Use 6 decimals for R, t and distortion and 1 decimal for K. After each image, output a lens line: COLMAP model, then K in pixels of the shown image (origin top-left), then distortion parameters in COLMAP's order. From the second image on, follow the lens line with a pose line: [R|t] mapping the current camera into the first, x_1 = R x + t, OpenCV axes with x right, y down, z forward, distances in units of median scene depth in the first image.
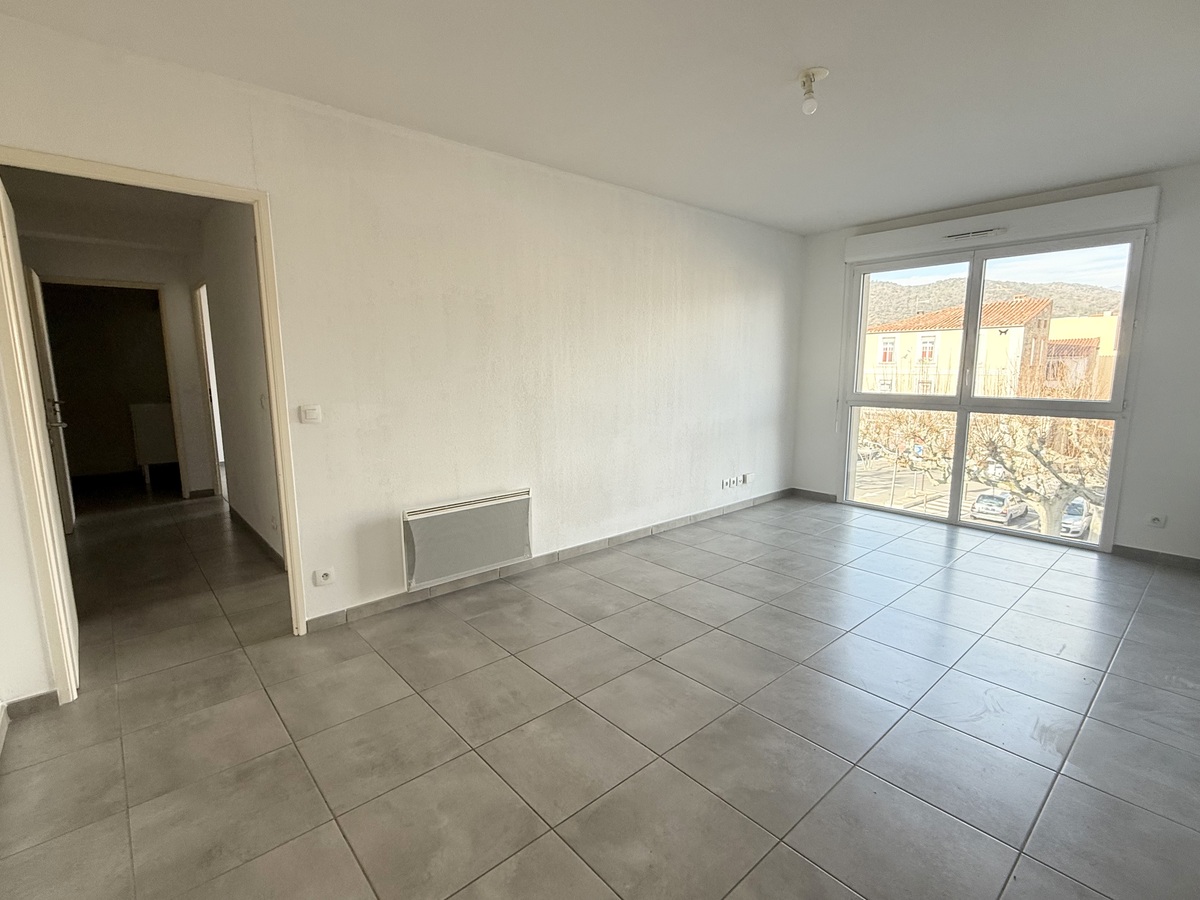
lens RADIAL K [[569.3, 0, 600.5], [0, 569.3, 455.4], [0, 0, 1]] dist [-0.000071, -0.000116]
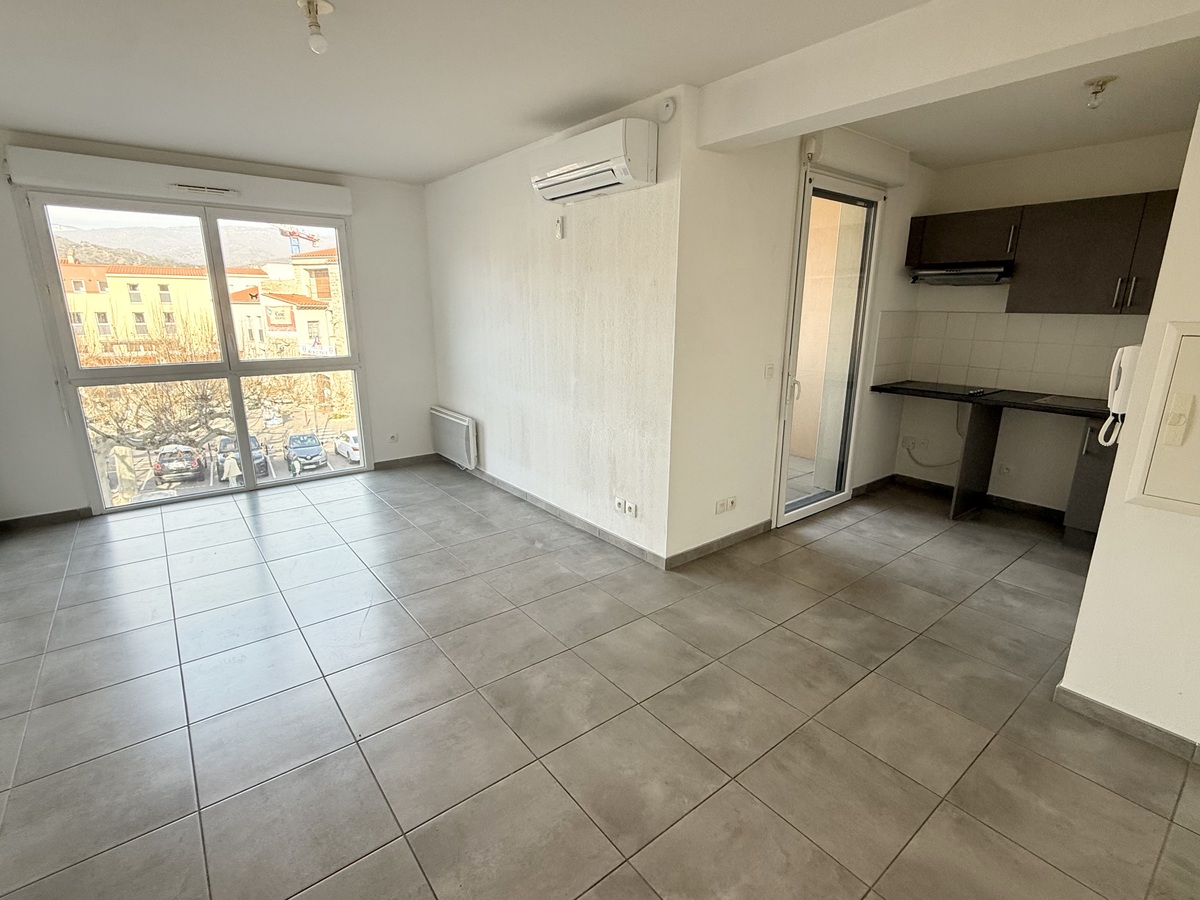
lens RADIAL K [[569.3, 0, 599.6], [0, 569.3, 450.8], [0, 0, 1]] dist [-0.000071, -0.000116]
pose [[0.057583, -0.242377, 0.968472, -0.328391], [0.156003, 0.960349, 0.231069, -0.090351], [-0.986077, 0.137779, 0.093111, 0.334336]]
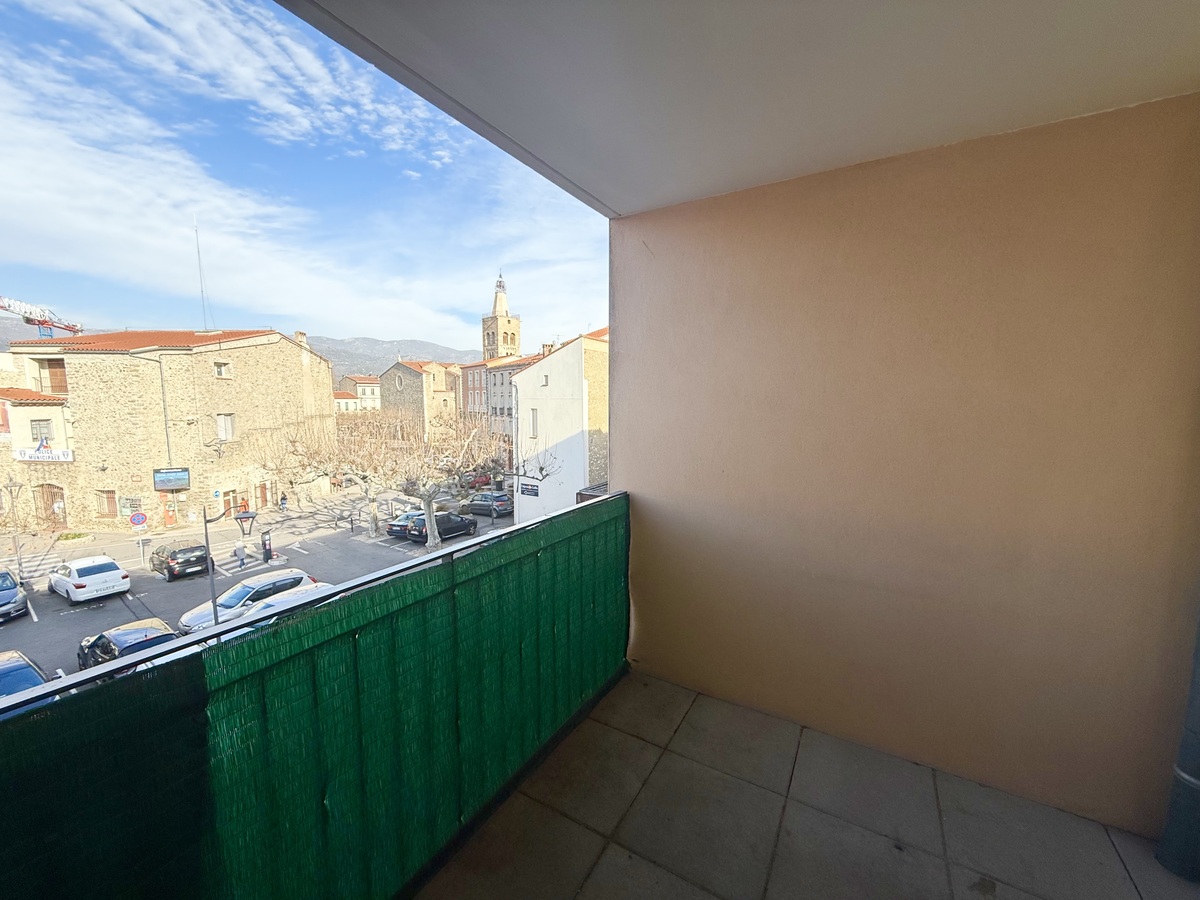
lens RADIAL K [[479.7, 0, 599.5], [0, 479.7, 451.1], [0, 0, 1]] dist [0.000177, 0.000018]
pose [[-0.308738, -0.097937, 0.946092, -0.227766], [0.152381, 0.976744, 0.150837, -0.094760], [-0.938862, 0.190735, -0.286634, 0.342558]]
